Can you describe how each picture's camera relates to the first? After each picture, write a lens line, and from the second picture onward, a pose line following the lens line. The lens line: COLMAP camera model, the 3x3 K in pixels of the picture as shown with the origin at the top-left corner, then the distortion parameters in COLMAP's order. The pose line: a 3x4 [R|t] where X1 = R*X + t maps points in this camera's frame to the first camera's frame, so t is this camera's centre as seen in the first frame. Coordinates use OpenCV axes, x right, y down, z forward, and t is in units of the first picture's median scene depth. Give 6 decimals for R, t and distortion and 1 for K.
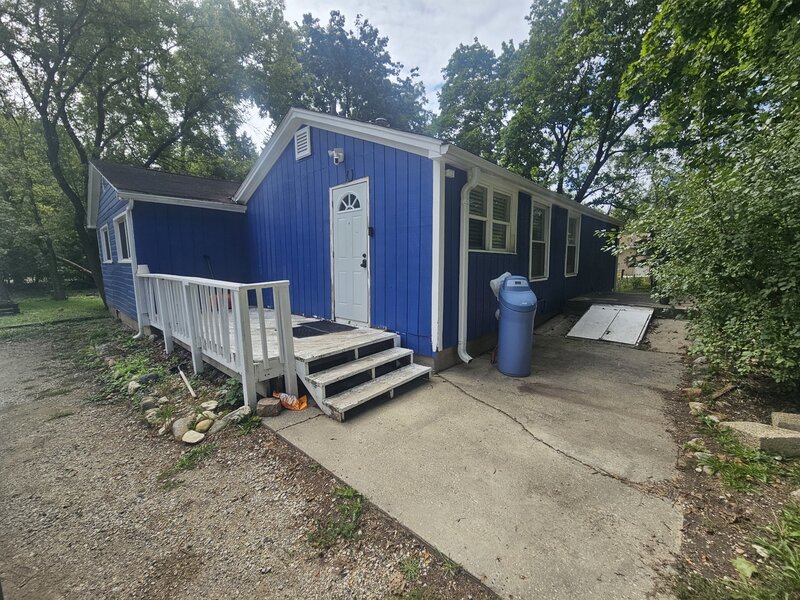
lens RADIAL K [[325.0, 0, 399.6], [0, 325.0, 301.5], [0, 0, 1]] dist [0.000177, -0.000043]
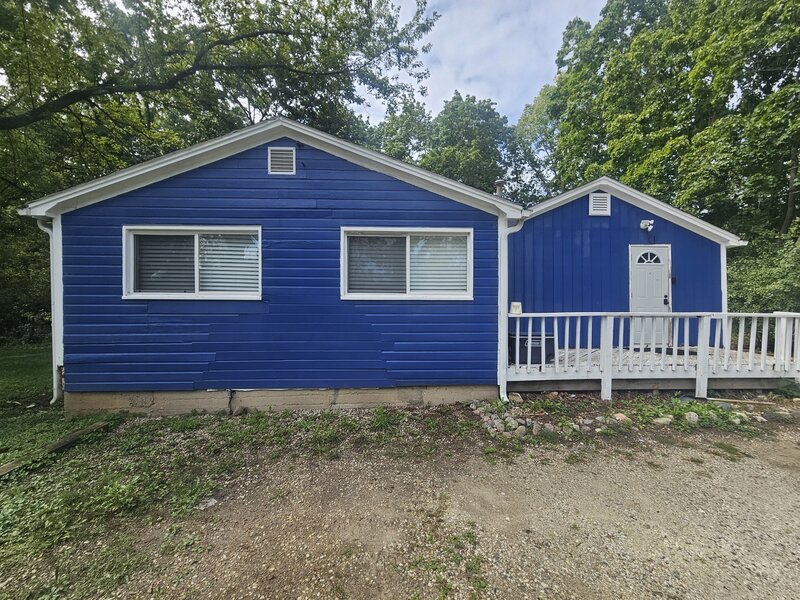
lens RADIAL K [[325.0, 0, 400.4], [0, 325.0, 302.3], [0, 0, 1]] dist [0.000177, -0.000043]
pose [[0.715346, 0.005119, 0.698752, -1.901482], [0.082920, 0.992286, -0.092158, -0.079253], [-0.693833, 0.123866, 0.709403, 0.784791]]
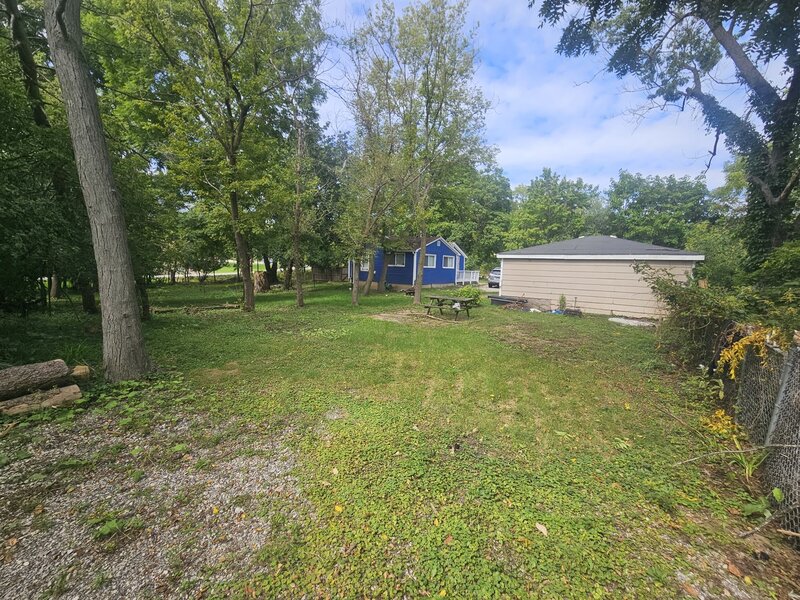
lens RADIAL K [[325.0, 0, 399.6], [0, 325.0, 300.3], [0, 0, 1]] dist [0.000177, -0.000043]
pose [[-0.107811, -0.081812, 0.990799, -6.357559], [0.097358, 0.990949, 0.092418, -0.217658], [-0.989393, 0.106426, -0.098870, 2.722313]]
